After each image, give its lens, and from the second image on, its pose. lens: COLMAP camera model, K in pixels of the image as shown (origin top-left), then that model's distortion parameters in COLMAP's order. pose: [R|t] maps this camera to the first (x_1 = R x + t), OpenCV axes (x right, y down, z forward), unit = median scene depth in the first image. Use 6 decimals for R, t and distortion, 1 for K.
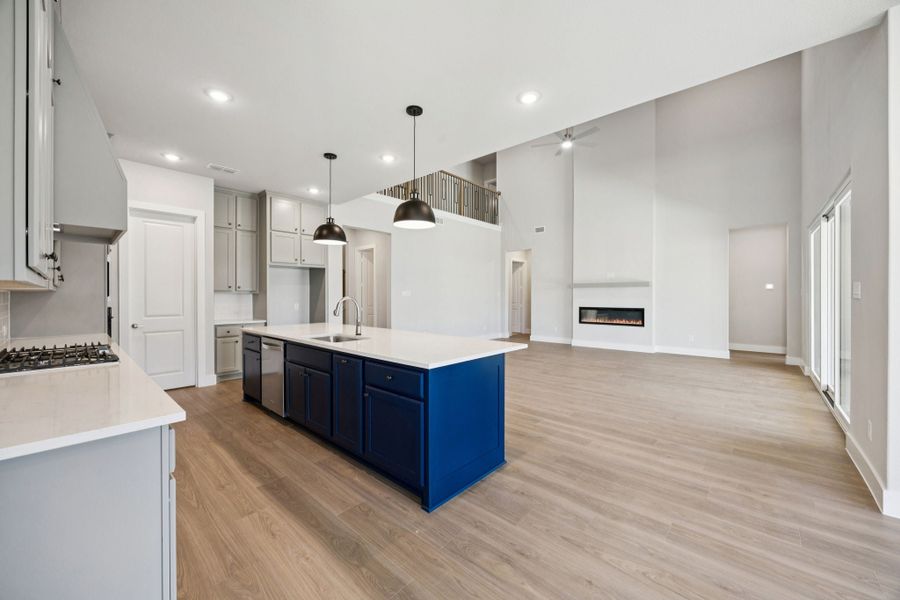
lens RADIAL K [[343.0, 0, 449.2], [0, 343.0, 298.9], [0, 0, 1]] dist [-0.002502, -0.000153]
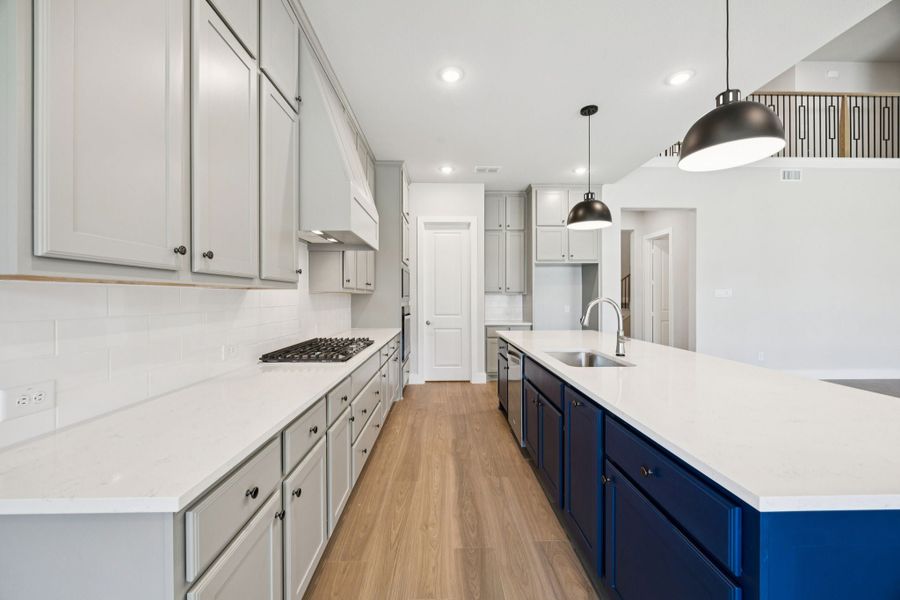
lens RADIAL K [[343.0, 0, 449.2], [0, 343.0, 298.9], [0, 0, 1]] dist [-0.002502, -0.000153]
pose [[0.687847, 0.001129, -0.725854, -0.010118], [-0.004044, 0.999989, -0.002277, -0.000274], [0.725844, 0.004502, 0.687845, 0.214605]]
